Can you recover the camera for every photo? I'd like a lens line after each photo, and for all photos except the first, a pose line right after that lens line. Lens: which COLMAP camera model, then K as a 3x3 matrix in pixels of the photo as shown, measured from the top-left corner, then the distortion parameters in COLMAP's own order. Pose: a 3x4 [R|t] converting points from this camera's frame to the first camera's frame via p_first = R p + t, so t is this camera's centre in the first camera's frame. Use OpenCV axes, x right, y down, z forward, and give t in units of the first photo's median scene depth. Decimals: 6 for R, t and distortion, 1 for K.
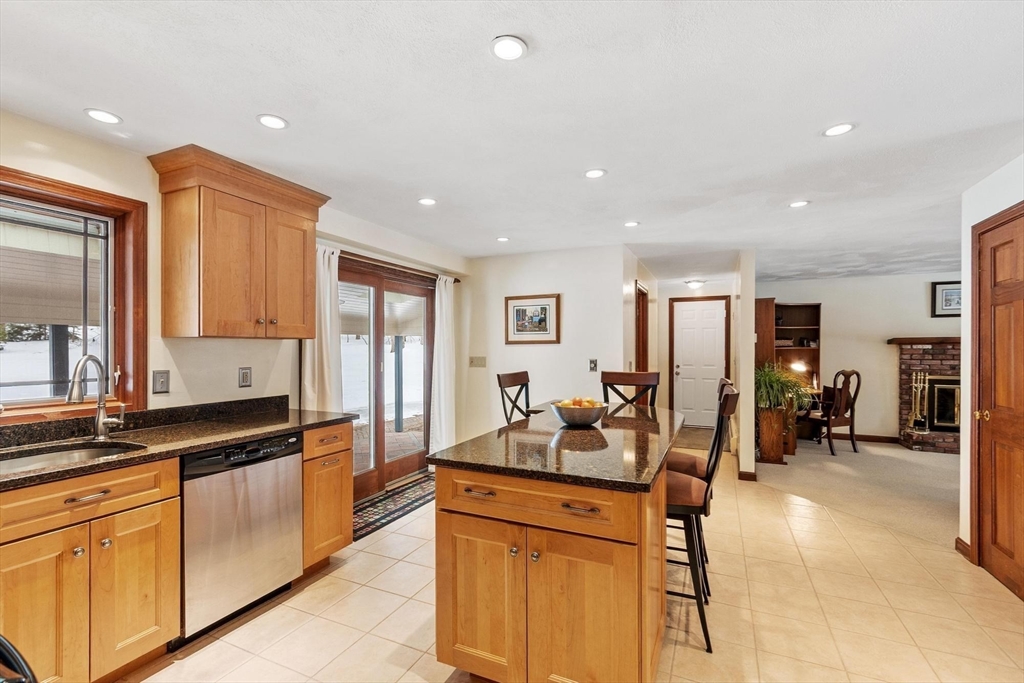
lens RADIAL K [[456.3, 0, 506.1], [0, 456.3, 348.4], [0, 0, 1]] dist [-0.002086, -0.000247]
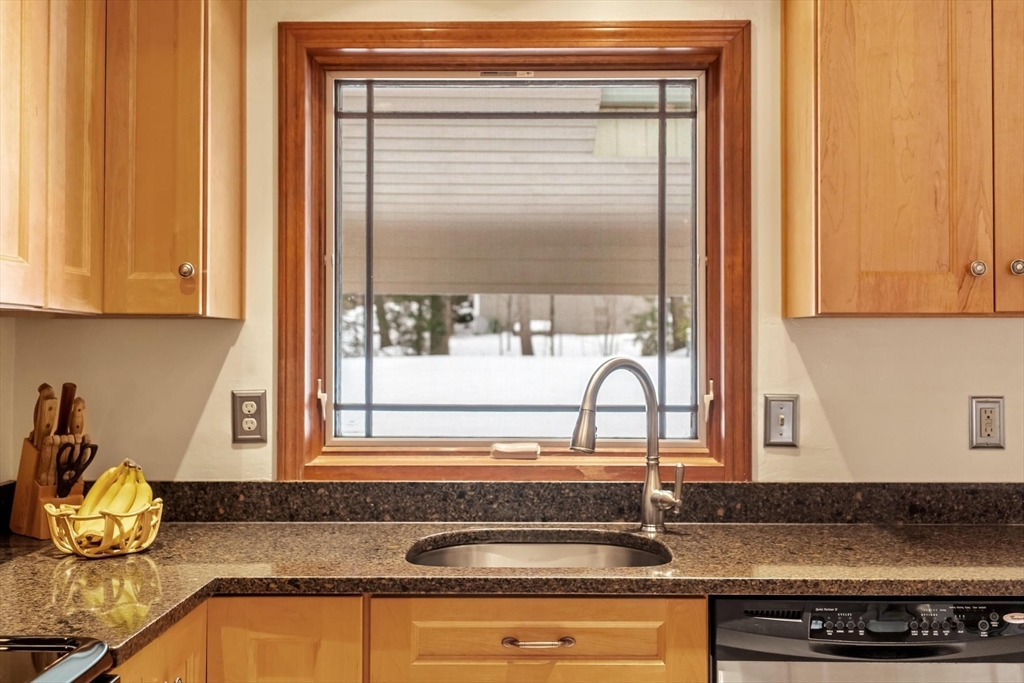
lens RADIAL K [[1188.0, 0, 510.0], [0, 1188.0, 321.9], [0, 0, 1]] dist [0.004870, 0.000000]
pose [[0.405024, -0.016881, -0.914150, 0.130396], [-0.000320, 0.999827, -0.018605, -0.000066], [0.914306, 0.007828, 0.404949, 0.218712]]
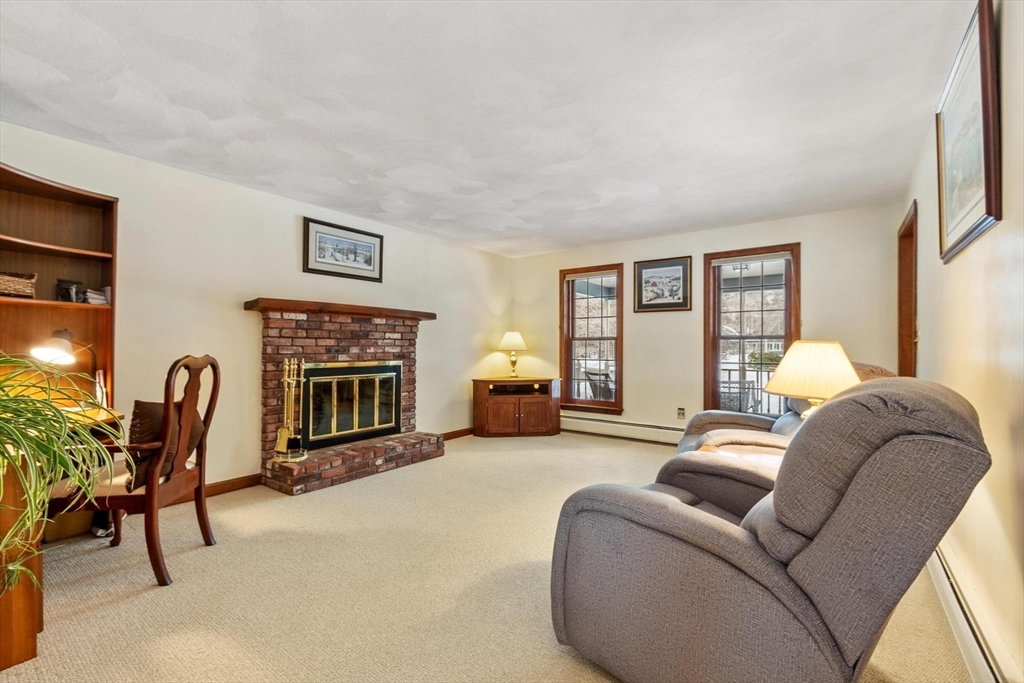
lens RADIAL K [[456.3, 0, 514.0], [0, 456.3, 344.4], [0, 0, 1]] dist [-0.002086, -0.000247]
pose [[0.206233, 0.004622, 0.978492, 0.718284], [-0.003213, 0.999987, -0.004046, 0.067627], [-0.978498, -0.002310, 0.206245, 1.121009]]
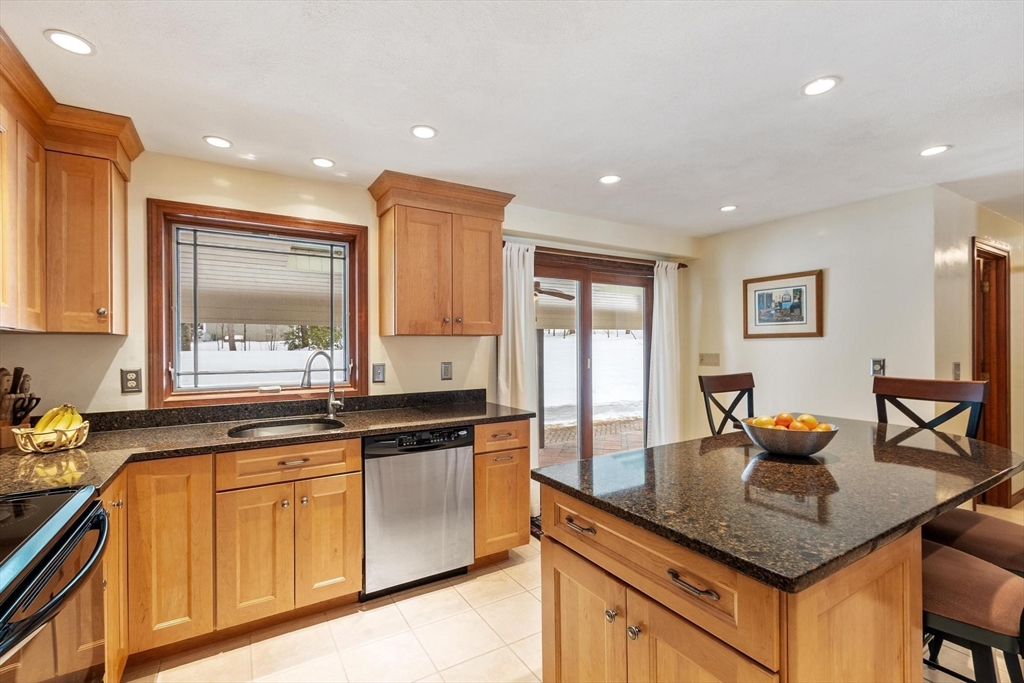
lens RADIAL K [[456.3, 0, 504.0], [0, 456.3, 344.1], [0, 0, 1]] dist [-0.002086, -0.000247]
pose [[0.827990, -0.003922, -0.560730, 0.142261], [0.004481, 0.999990, -0.000377, -0.000907], [0.560725, -0.002201, 0.827999, 0.134609]]
